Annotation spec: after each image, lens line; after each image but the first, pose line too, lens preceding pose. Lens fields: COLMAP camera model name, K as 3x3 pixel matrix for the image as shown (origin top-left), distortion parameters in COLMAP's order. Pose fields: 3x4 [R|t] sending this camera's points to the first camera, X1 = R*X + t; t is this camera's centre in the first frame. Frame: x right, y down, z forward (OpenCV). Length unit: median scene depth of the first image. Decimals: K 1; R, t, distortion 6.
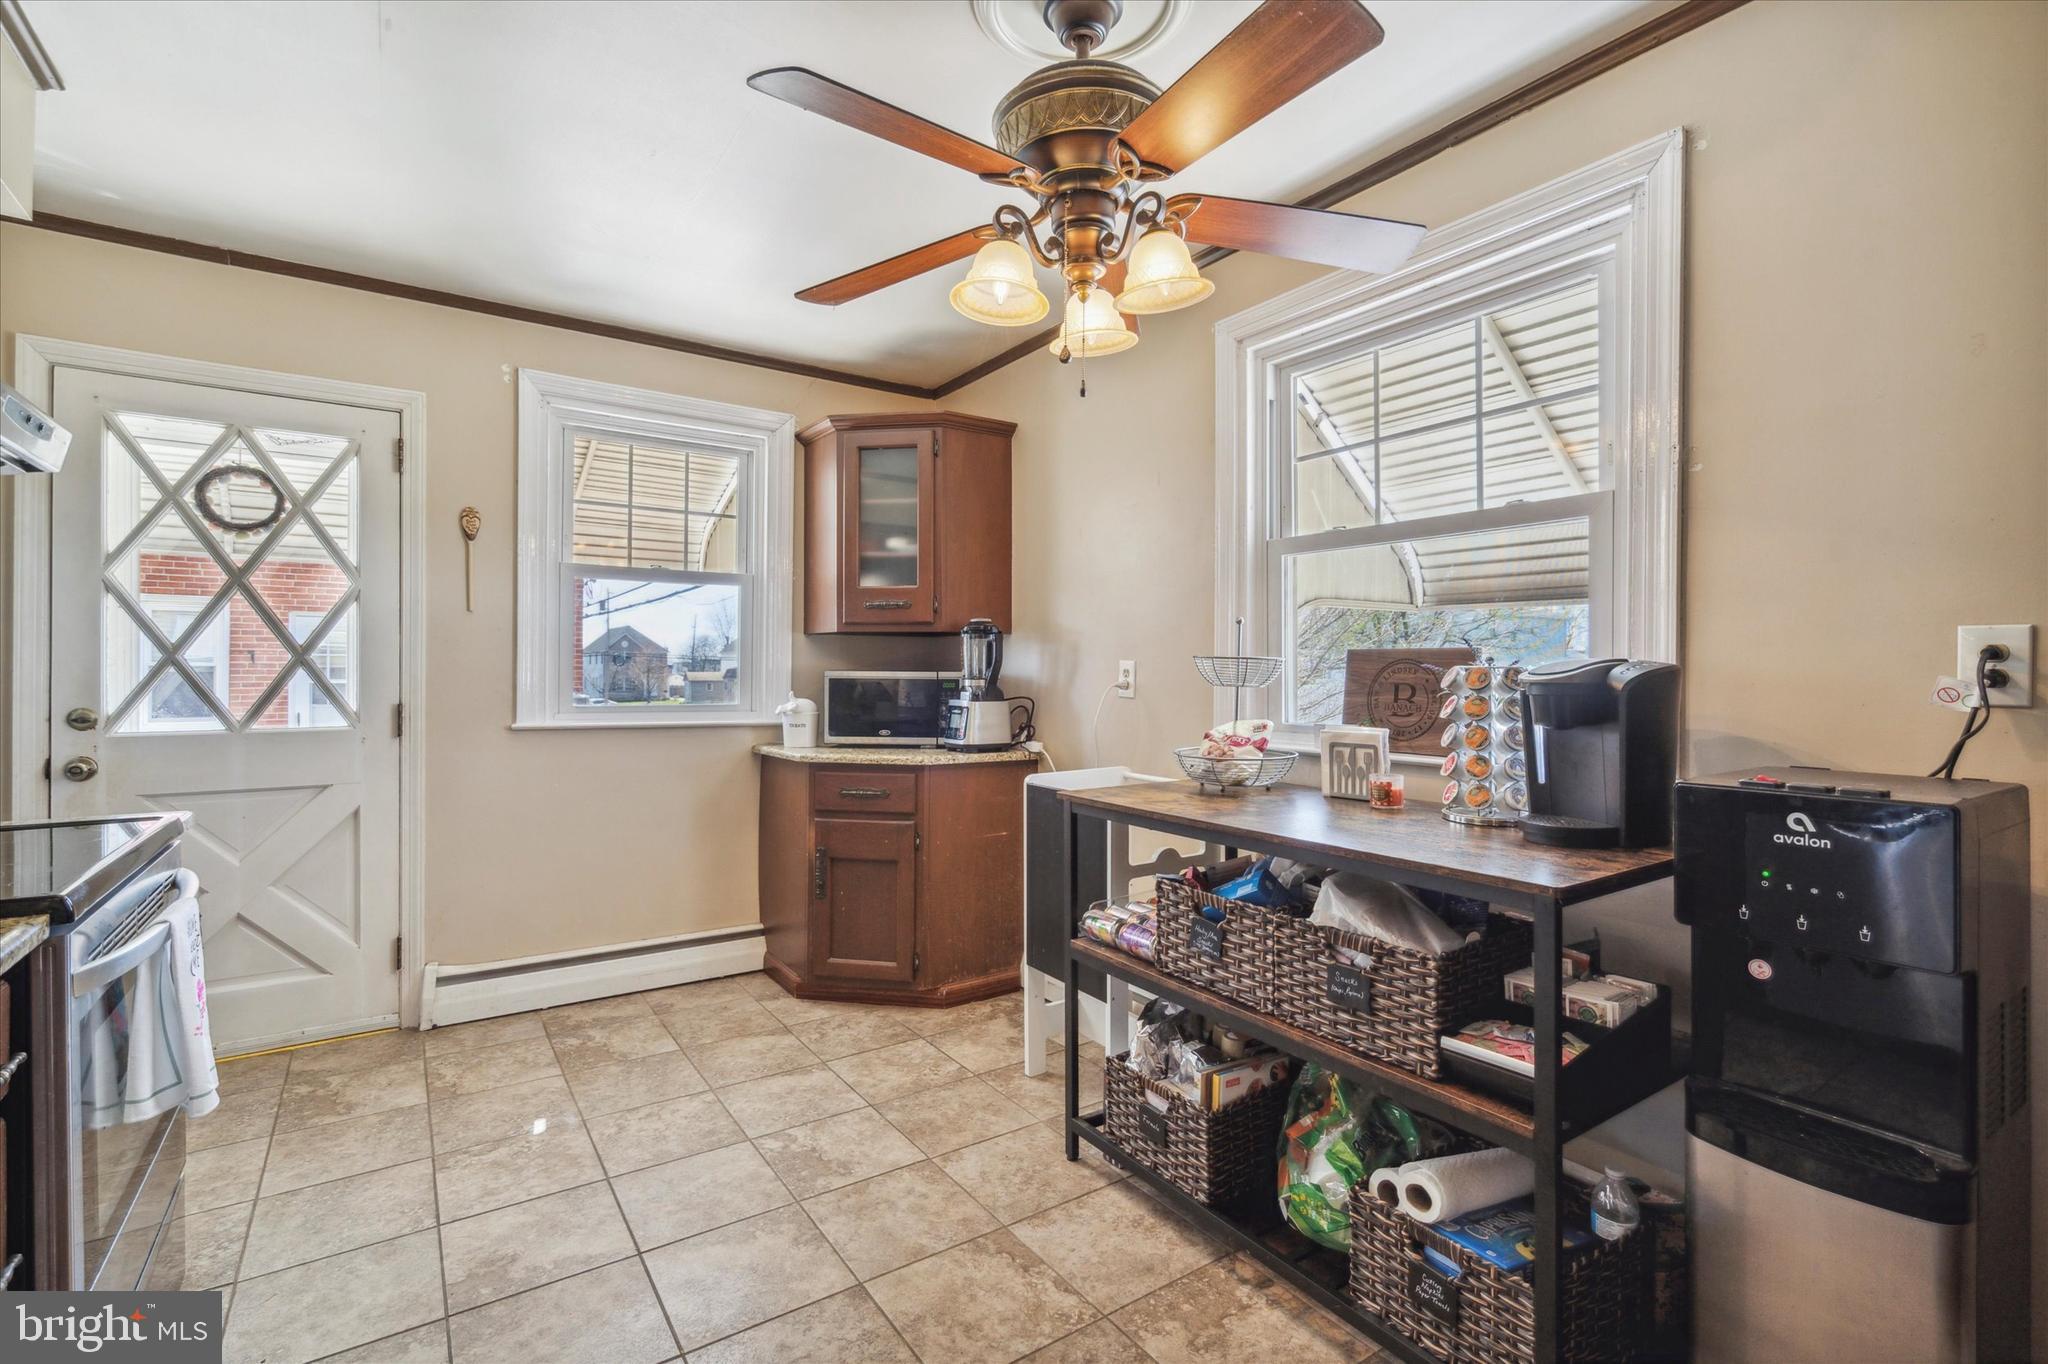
lens RADIAL K [[947.7, 0, 1014.7], [0, 947.7, 673.4], [0, 0, 1]] dist [-0.000513, 0.000548]
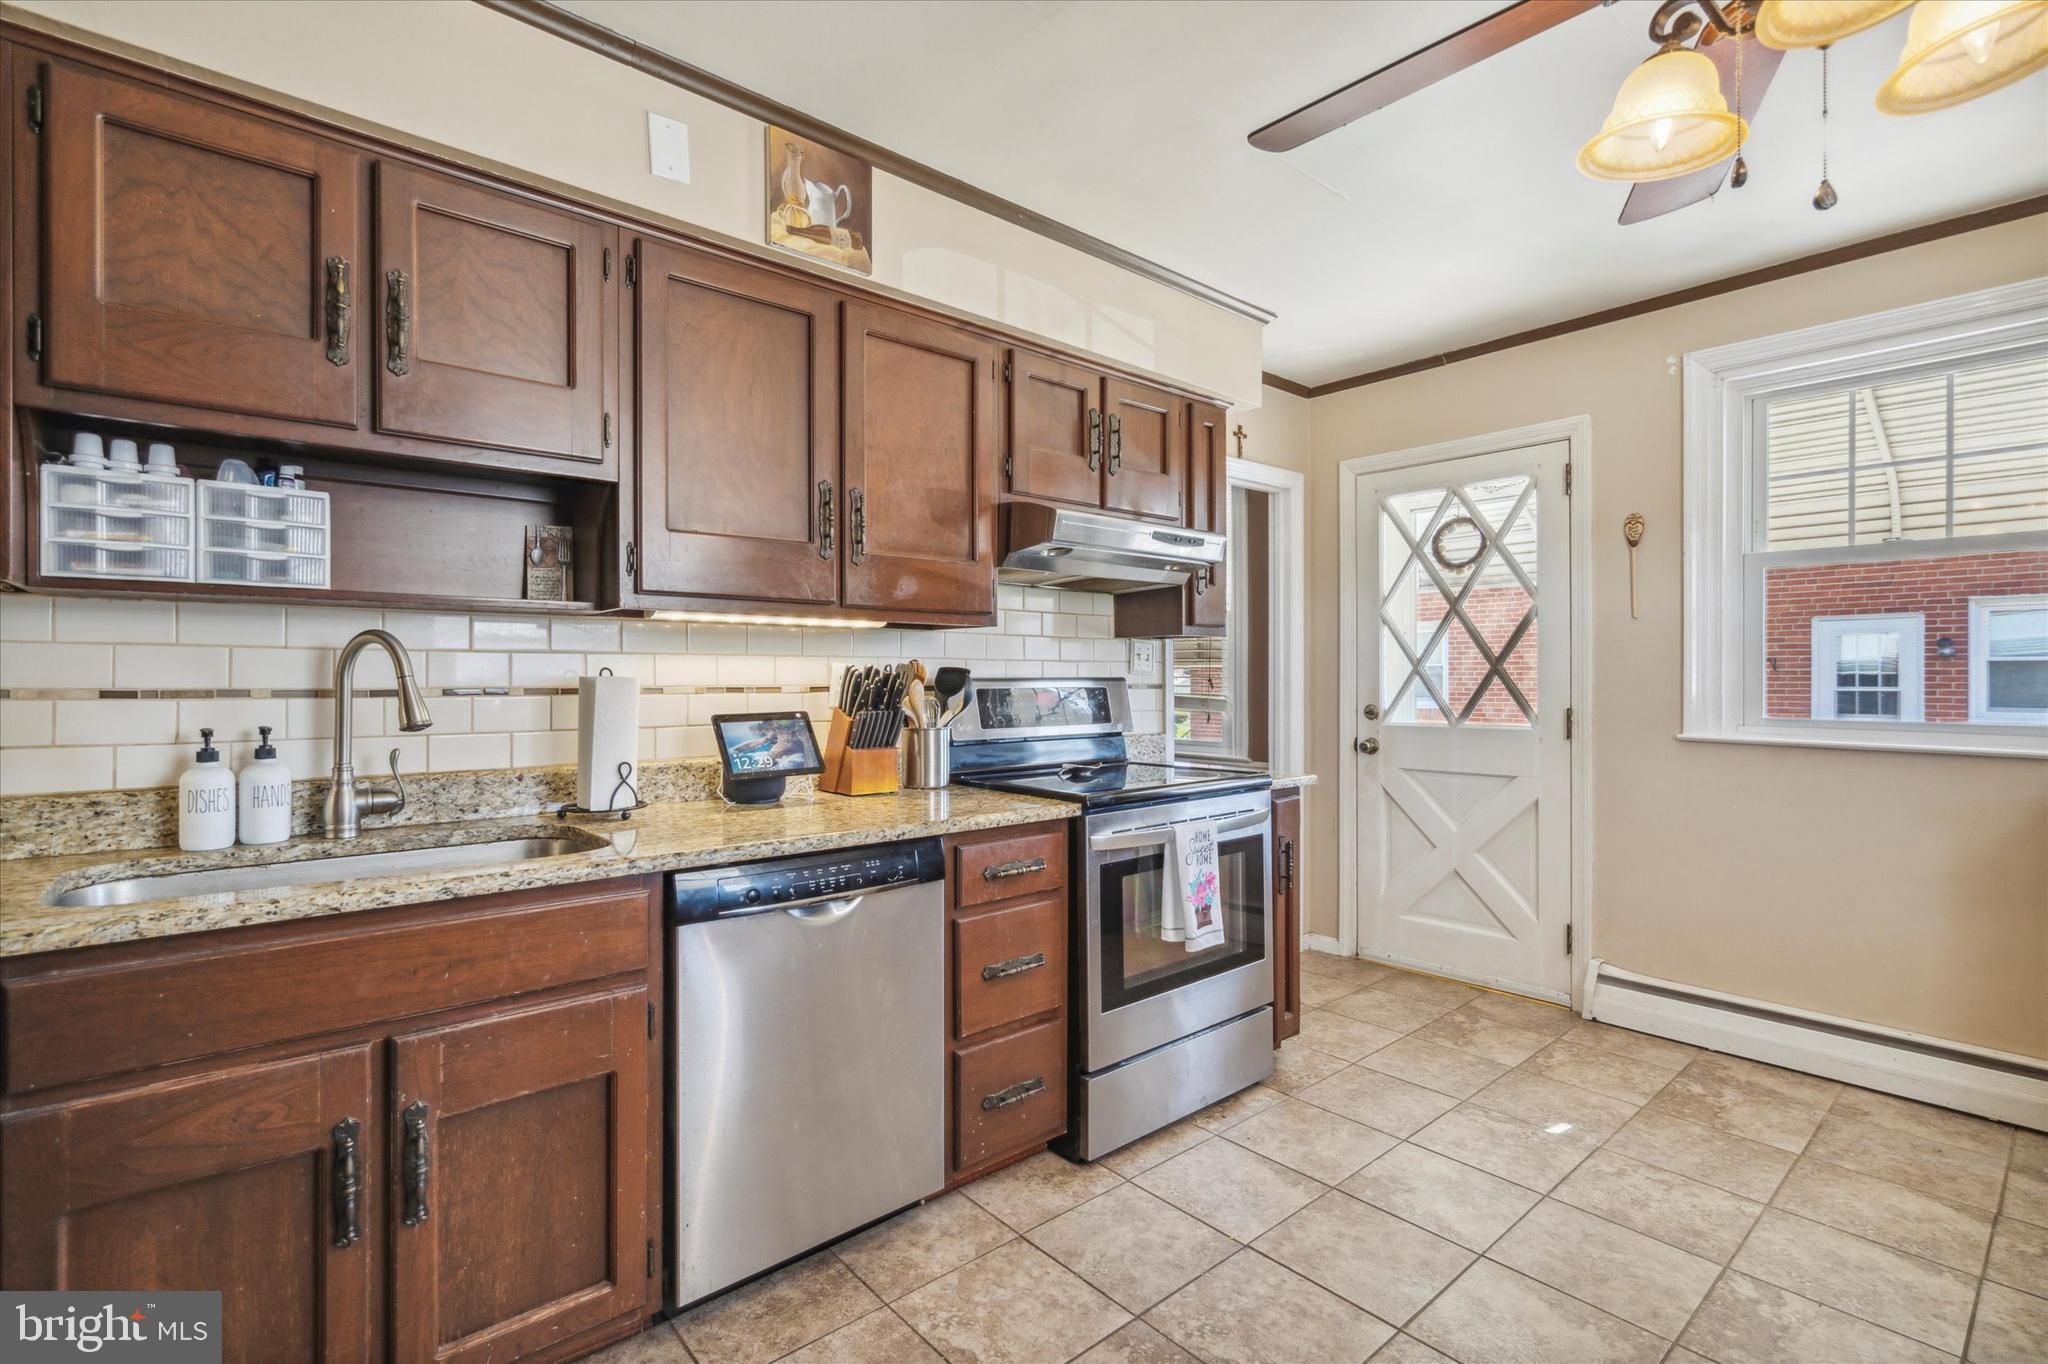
lens RADIAL K [[947.7, 0, 1014.7], [0, 947.7, 673.4], [0, 0, 1]] dist [-0.000513, 0.000548]
pose [[0.097911, -0.009240, -0.995152, 0.377195], [0.000236, 0.999957, -0.009262, 0.002031], [0.995195, 0.000672, 0.097909, 0.272009]]
